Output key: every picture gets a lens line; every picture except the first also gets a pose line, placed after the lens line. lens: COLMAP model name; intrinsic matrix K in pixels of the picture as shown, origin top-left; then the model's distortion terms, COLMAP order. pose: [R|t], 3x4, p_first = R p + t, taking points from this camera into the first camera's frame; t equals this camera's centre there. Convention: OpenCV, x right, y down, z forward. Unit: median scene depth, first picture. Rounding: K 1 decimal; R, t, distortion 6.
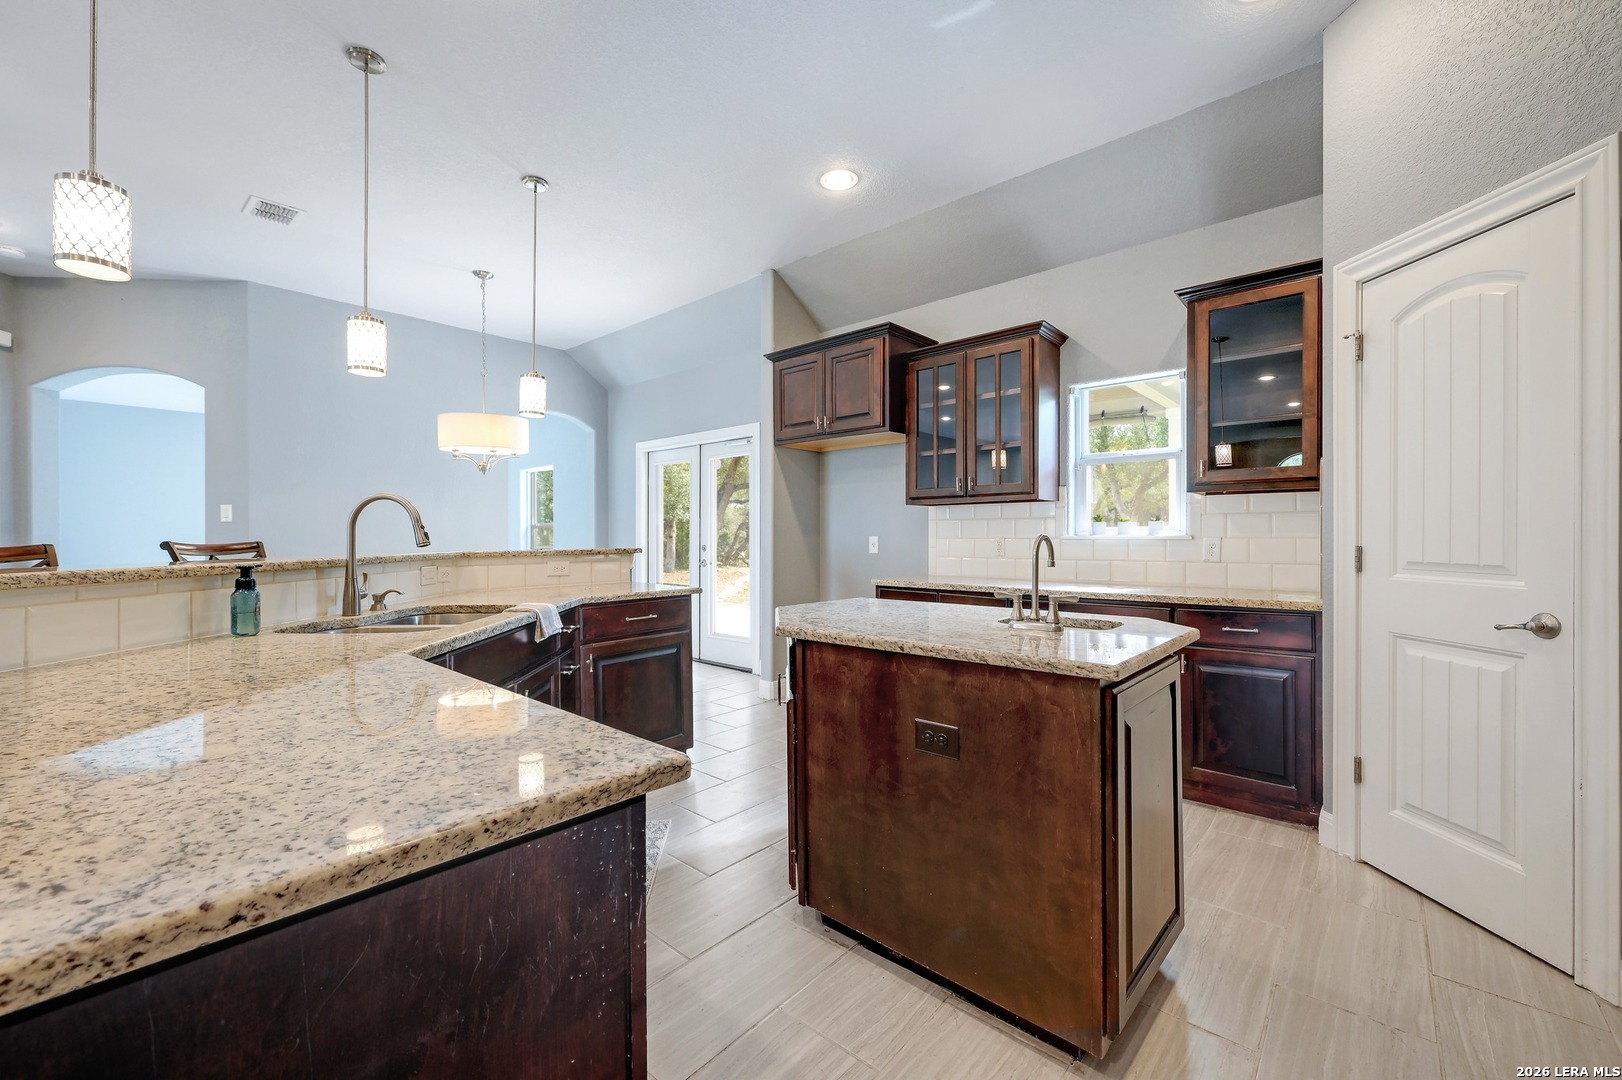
lens RADIAL K [[647.1, 0, 811.0], [0, 647.1, 540.0], [0, 0, 1]] dist [0.000913, 0.000793]
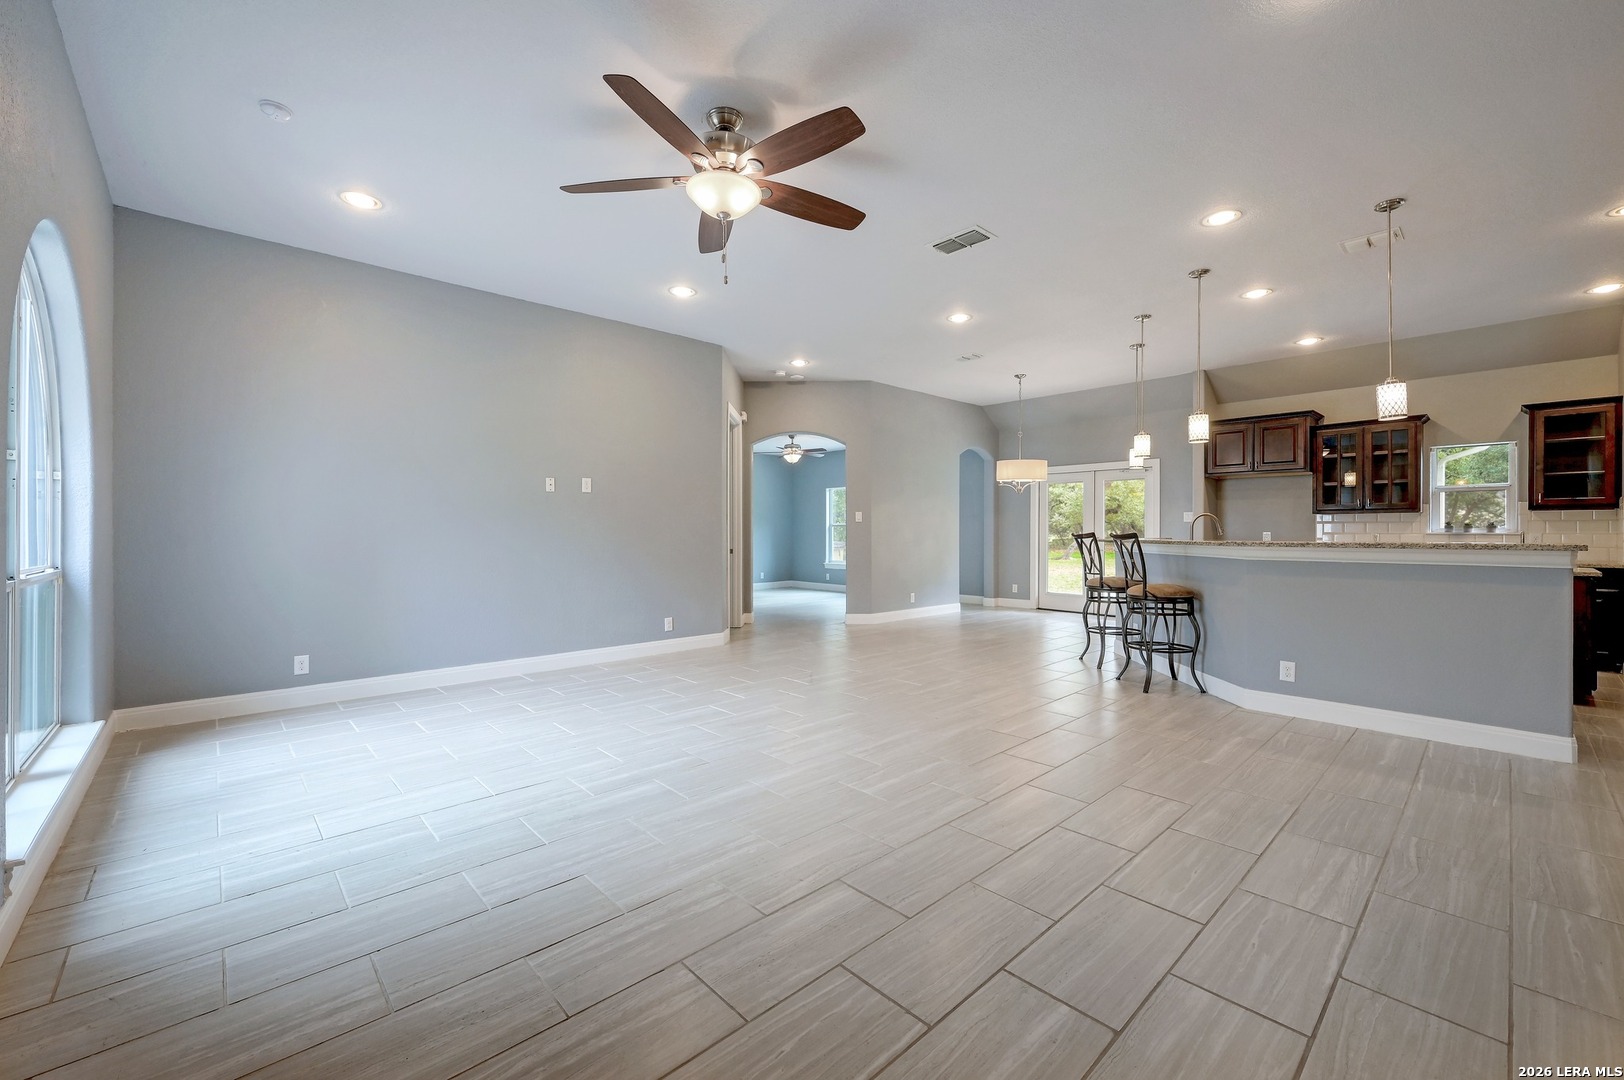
lens RADIAL K [[647.9, 0, 812.0], [0, 647.9, 540.0], [0, 0, 1]] dist [0.000913, 0.000793]
pose [[0.995982, 0.005933, -0.089360, -1.109331], [-0.005731, 0.999980, 0.002513, 0.020905], [0.089373, -0.001990, 0.995996, -0.905931]]
